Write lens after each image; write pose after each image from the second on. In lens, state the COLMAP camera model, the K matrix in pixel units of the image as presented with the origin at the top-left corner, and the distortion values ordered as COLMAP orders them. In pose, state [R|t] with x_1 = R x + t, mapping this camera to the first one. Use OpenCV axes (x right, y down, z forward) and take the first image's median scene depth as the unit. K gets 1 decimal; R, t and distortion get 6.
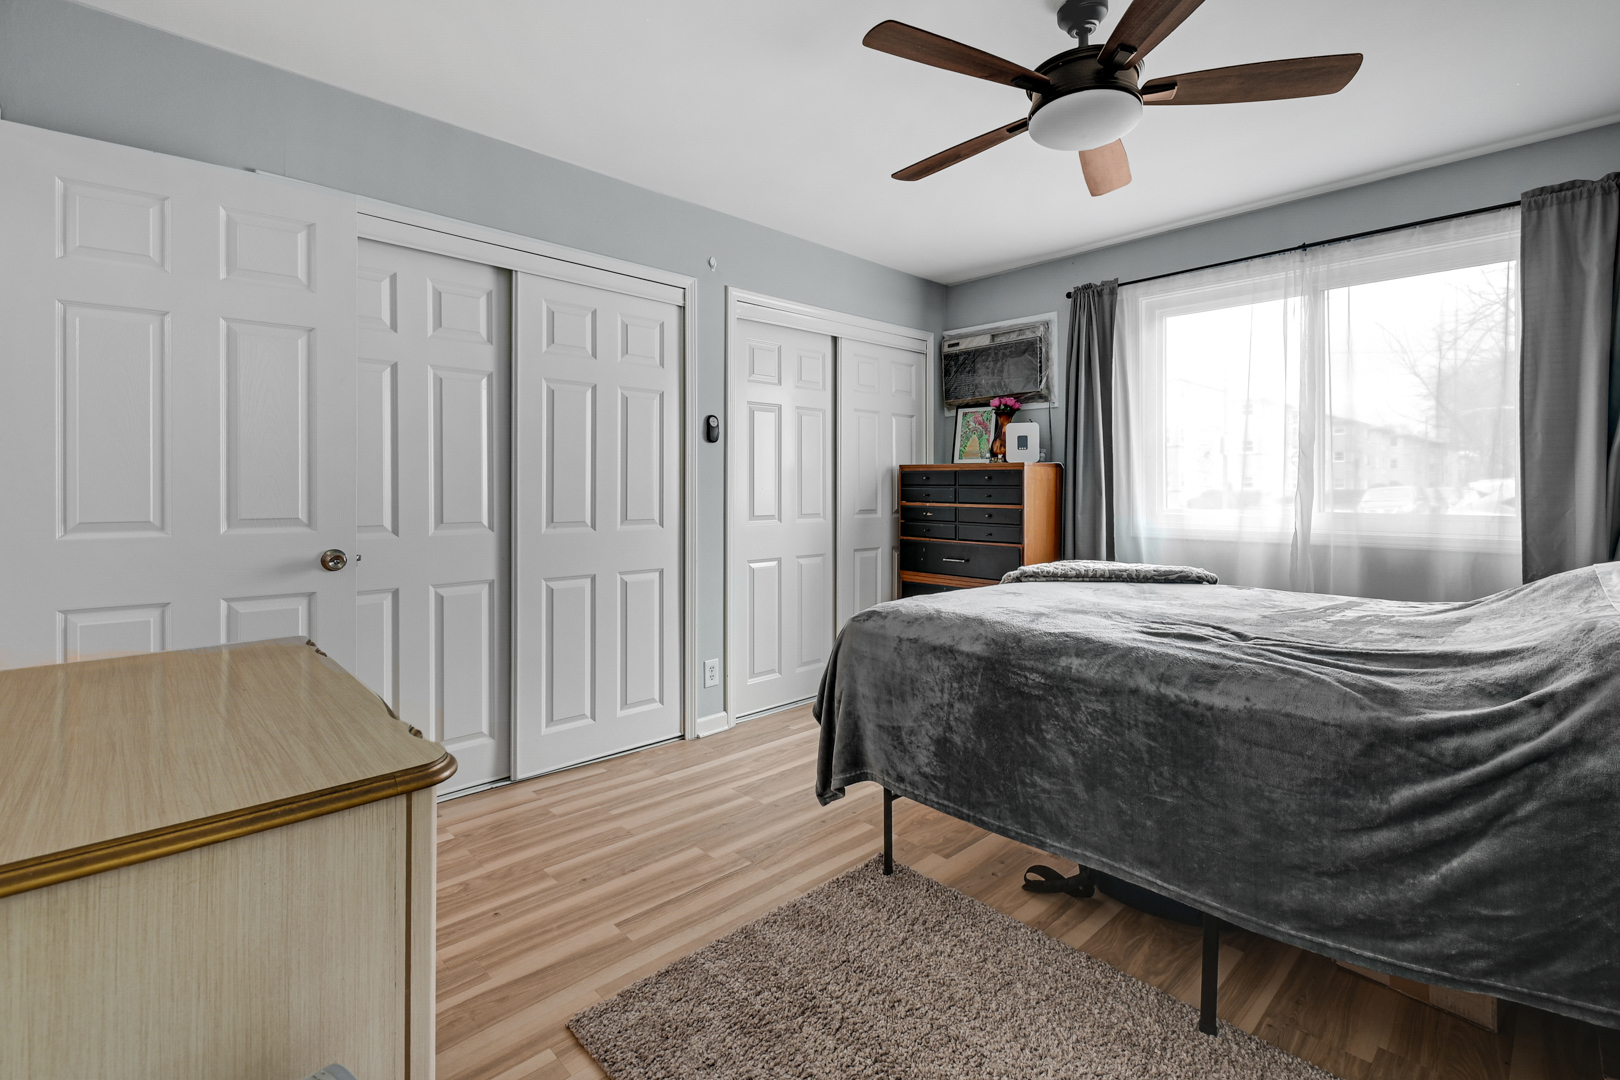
lens RADIAL K [[722.6, 0, 822.9], [0, 722.6, 505.0], [0, 0, 1]] dist [0.000011, -0.001168]
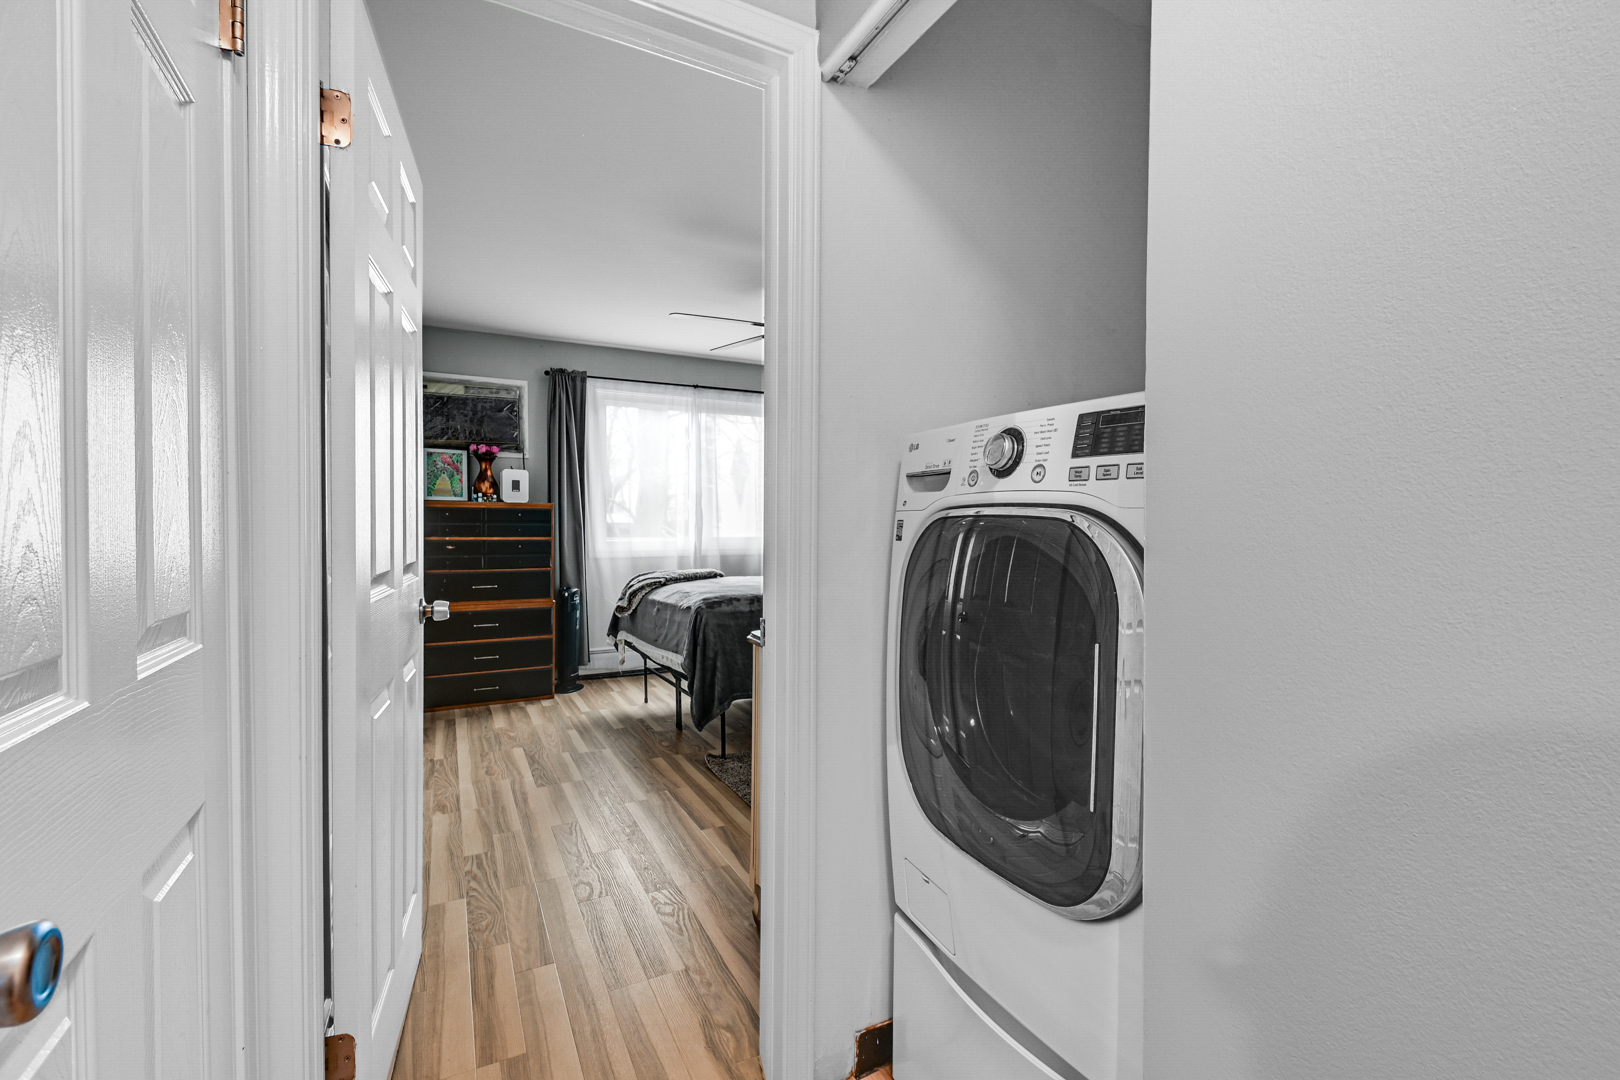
lens RADIAL K [[736.0, 0, 810.0], [0, 736.0, 540.0], [0, 0, 1]] dist [0.001037, -0.000221]
pose [[0.294433, -0.018969, 0.955484, -0.796642], [0.022791, 0.999658, 0.012823, -0.000360], [-0.955400, 0.018001, 0.294764, 0.179787]]
